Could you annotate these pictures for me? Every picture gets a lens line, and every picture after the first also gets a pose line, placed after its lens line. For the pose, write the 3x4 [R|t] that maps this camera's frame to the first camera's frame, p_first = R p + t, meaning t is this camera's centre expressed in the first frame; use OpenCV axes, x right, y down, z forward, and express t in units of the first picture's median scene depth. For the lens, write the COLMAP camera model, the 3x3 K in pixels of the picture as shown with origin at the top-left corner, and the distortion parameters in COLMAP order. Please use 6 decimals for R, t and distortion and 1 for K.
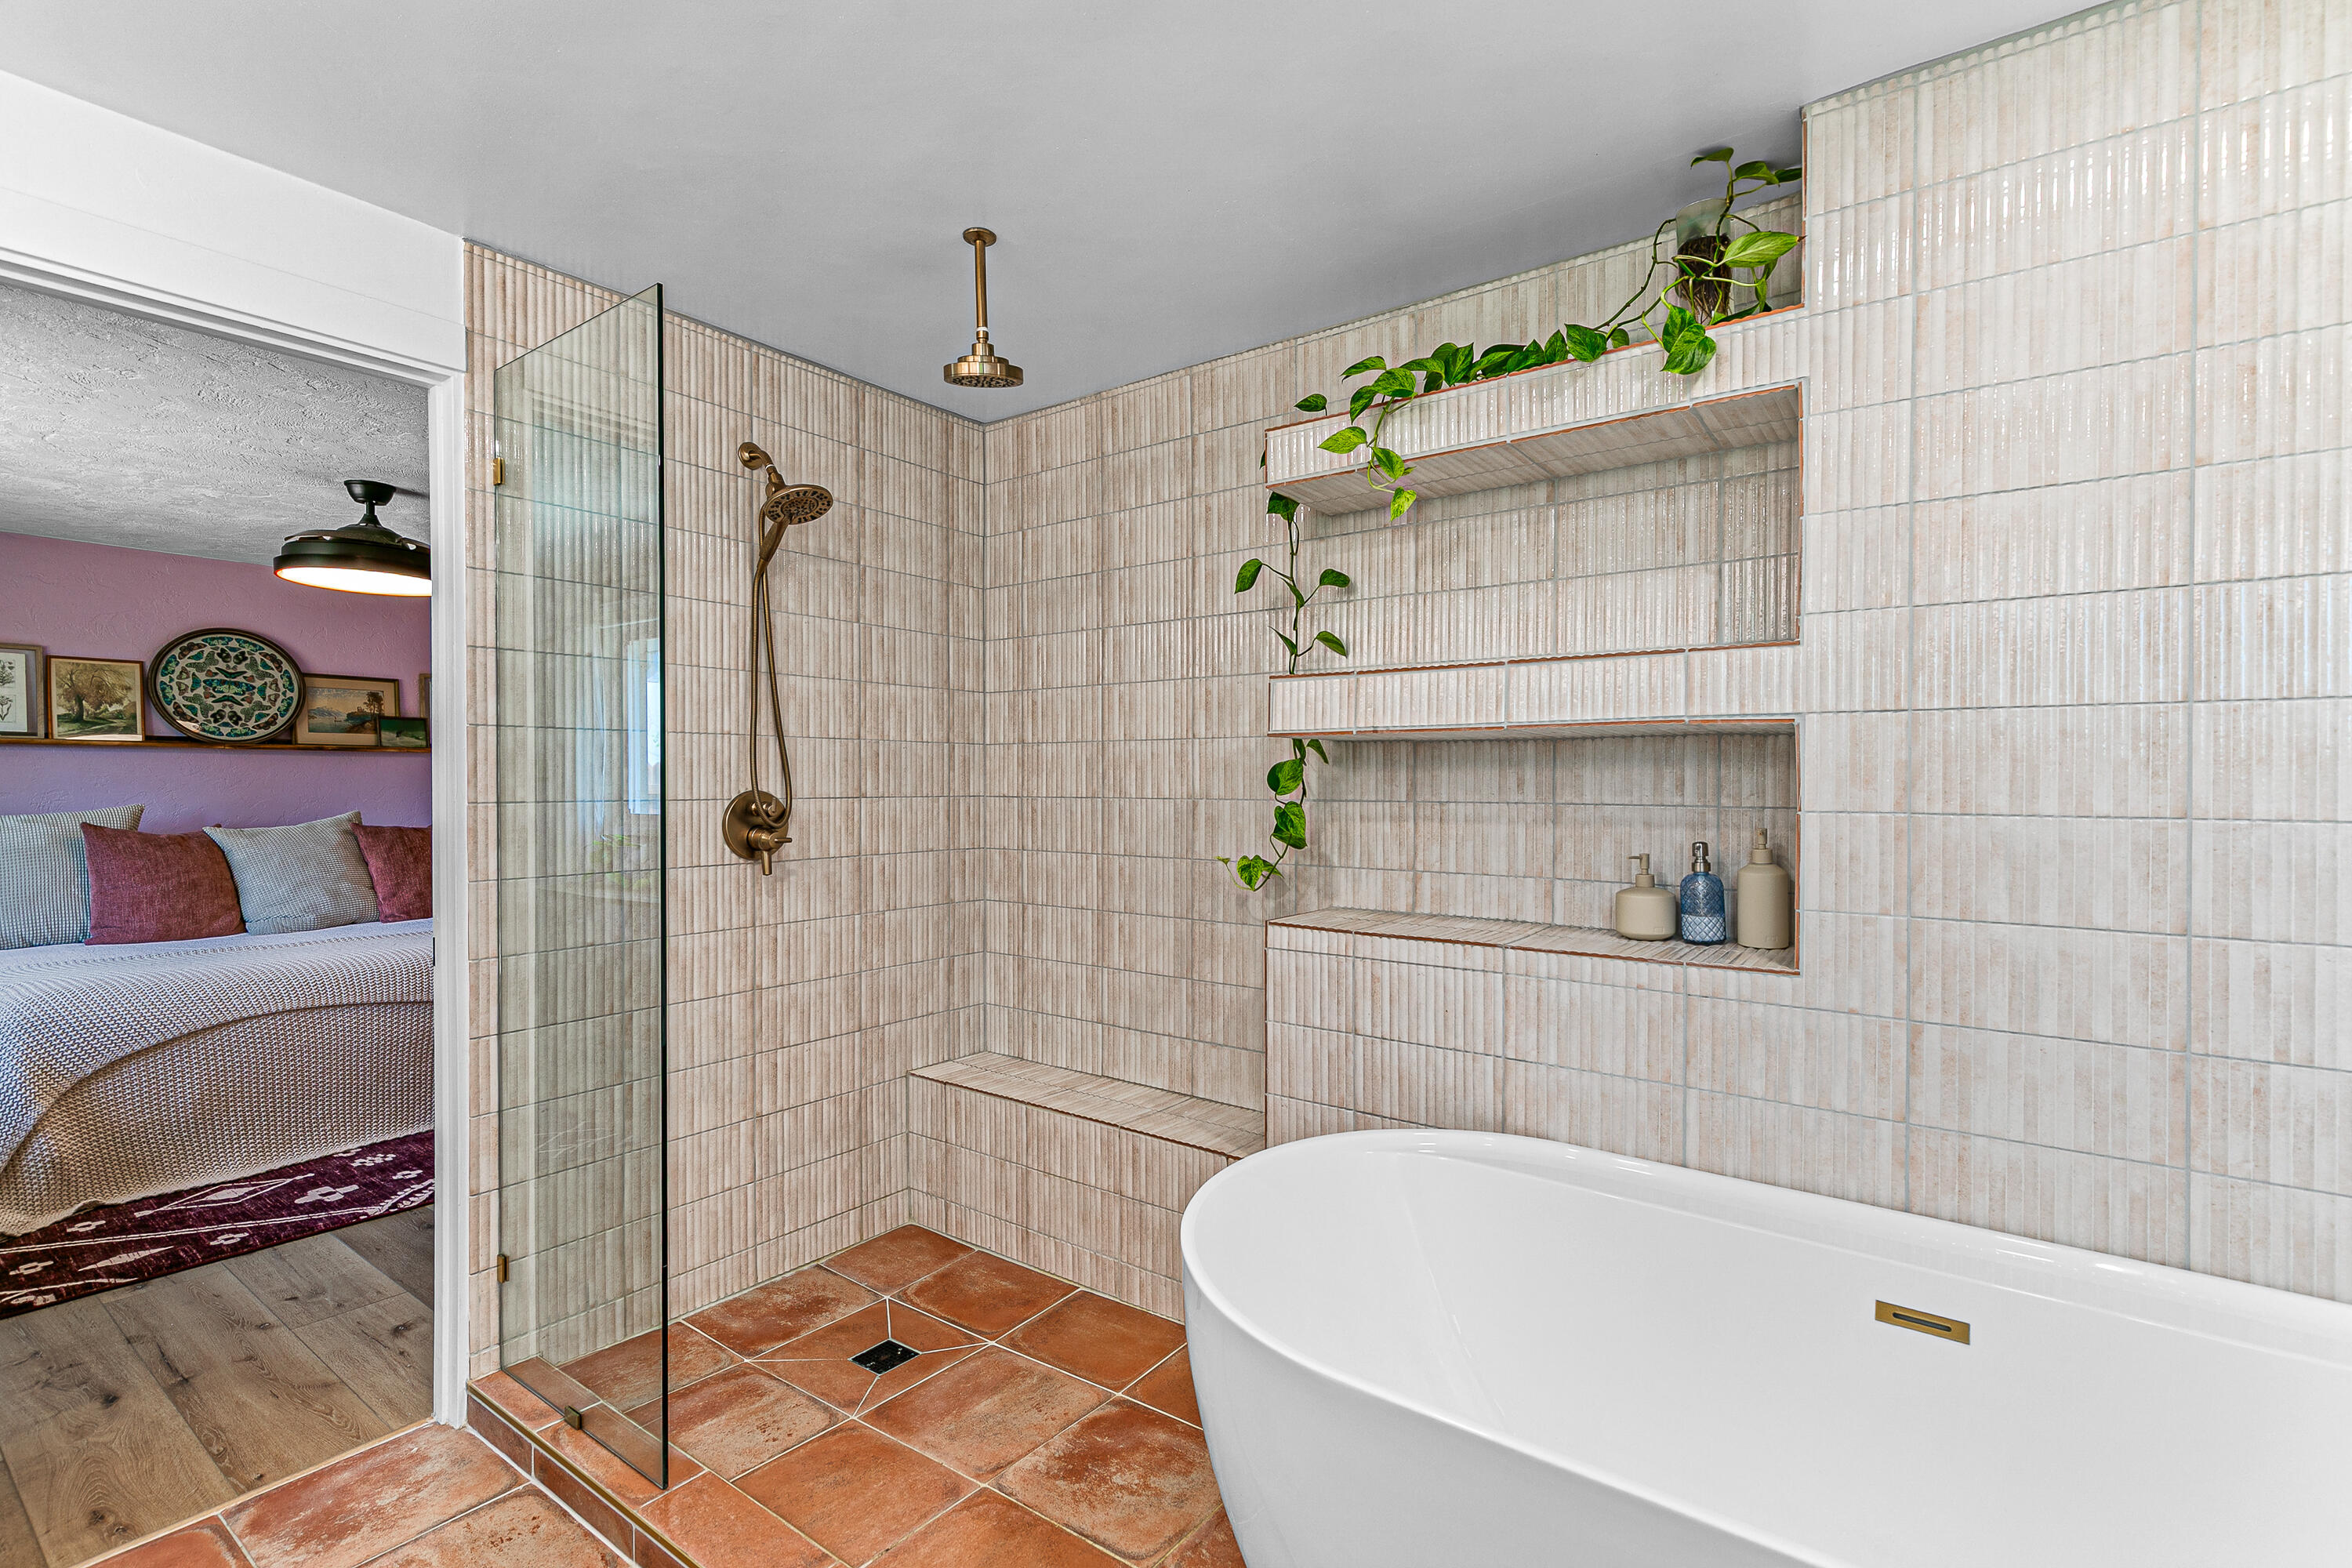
lens RADIAL K [[1072.7, 0, 1190.4], [0, 1072.7, 784.5], [0, 0, 1]] dist [0.011427, -0.001844]
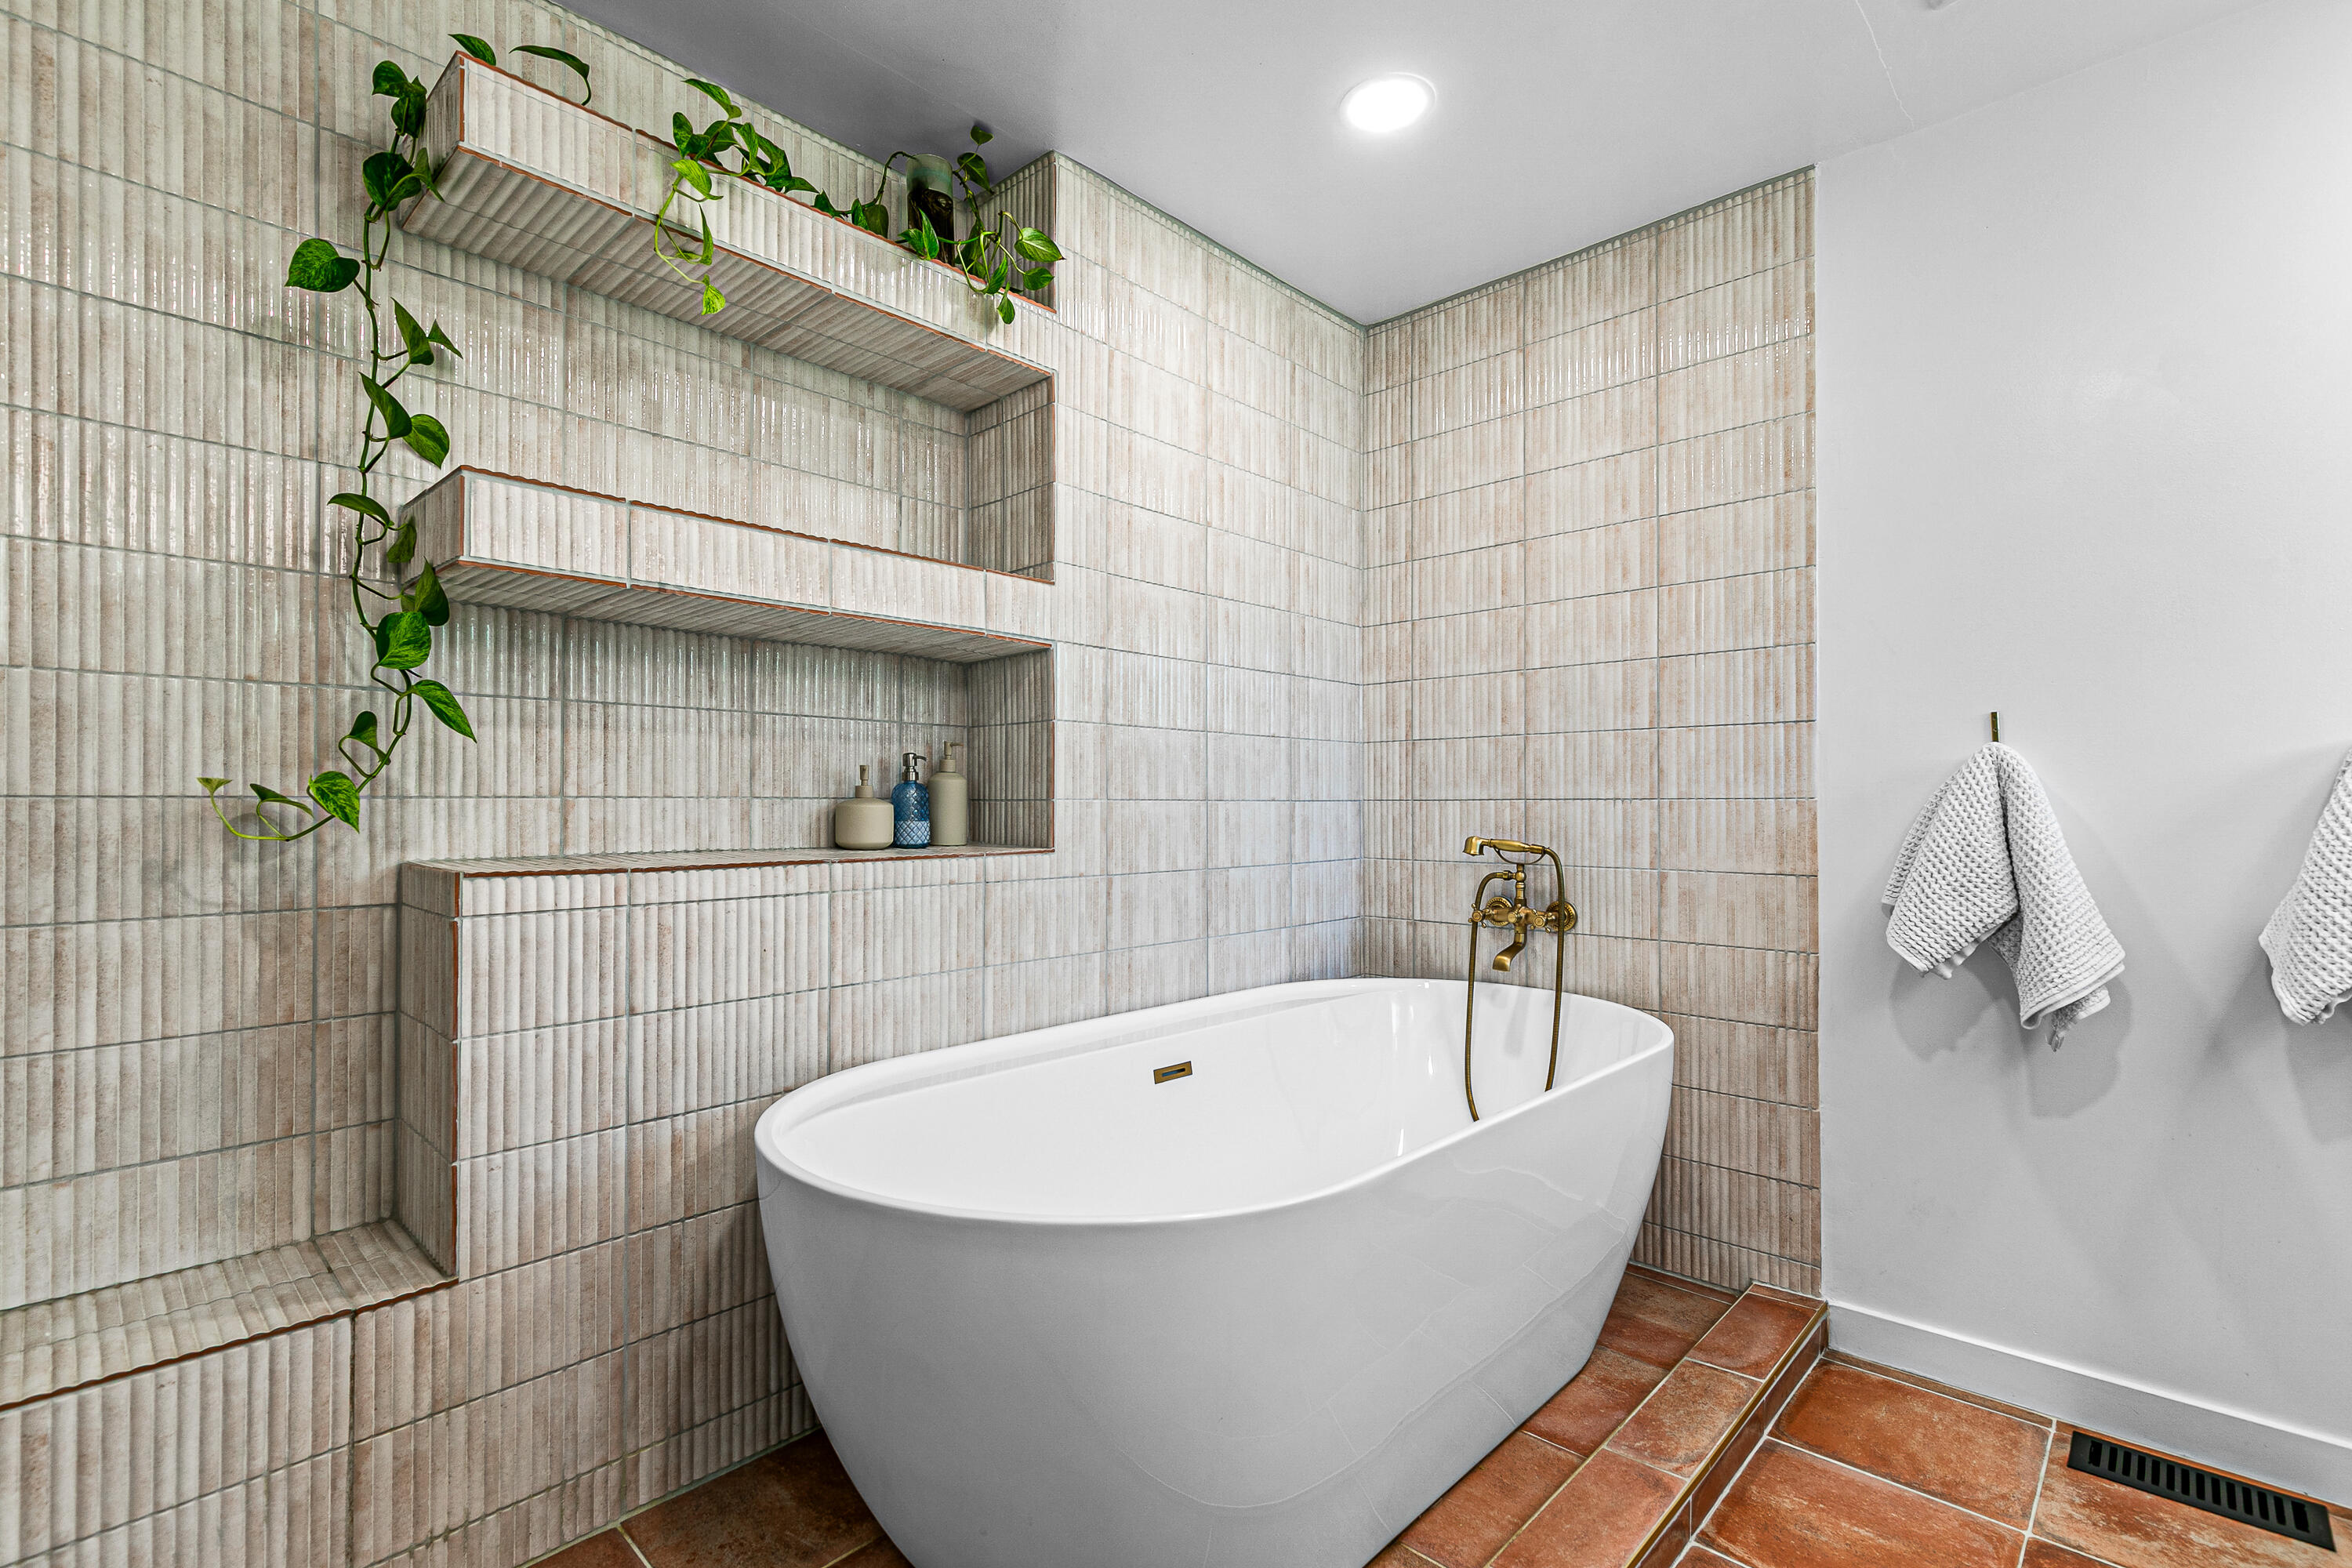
lens RADIAL K [[1072.7, 0, 1176.3], [0, 1072.7, 796.3], [0, 0, 1]] dist [0.011427, -0.001844]
pose [[0.122421, 0.004193, 0.992469, -0.537255], [0.002961, 0.999985, -0.004590, 0.099991], [-0.992474, 0.003501, 0.122407, 0.596870]]
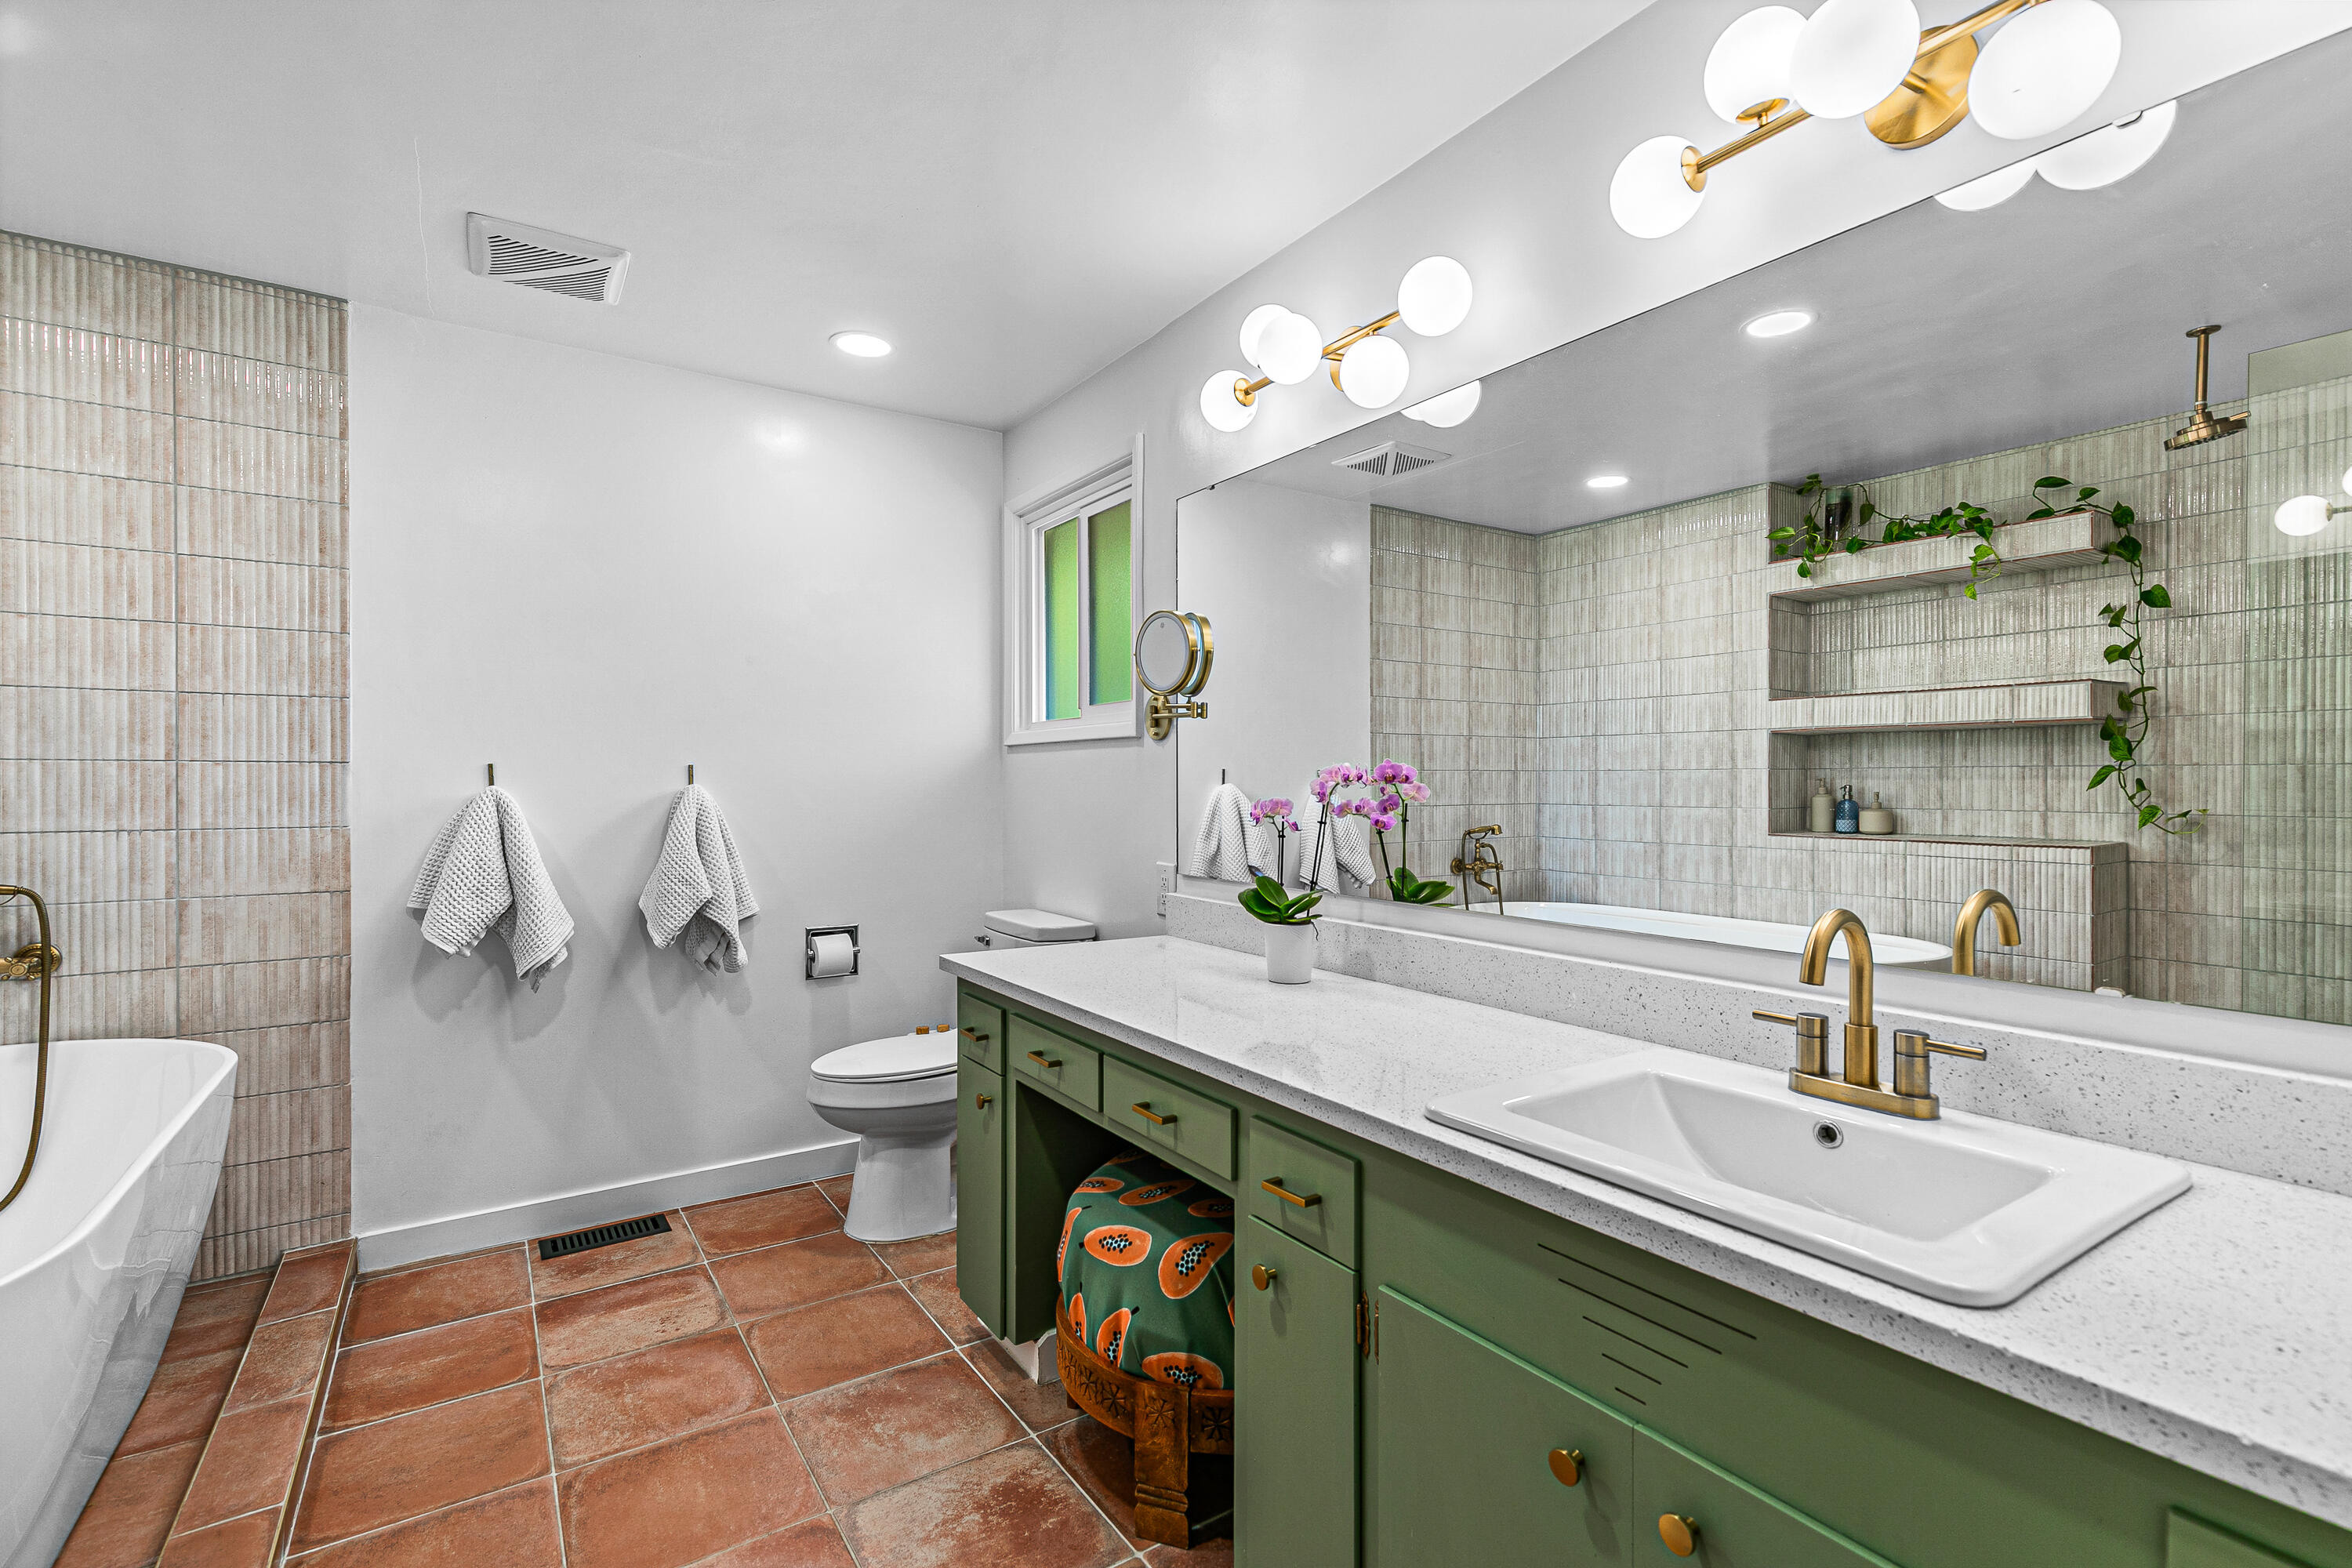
lens RADIAL K [[1072.7, 0, 1185.0], [0, 1072.7, 780.5], [0, 0, 1]] dist [0.011427, -0.001844]
pose [[-0.937548, -0.006254, 0.347800, -0.777449], [-0.003941, 0.999965, 0.007357, 0.033084], [-0.347834, 0.005527, -0.937540, 0.946892]]
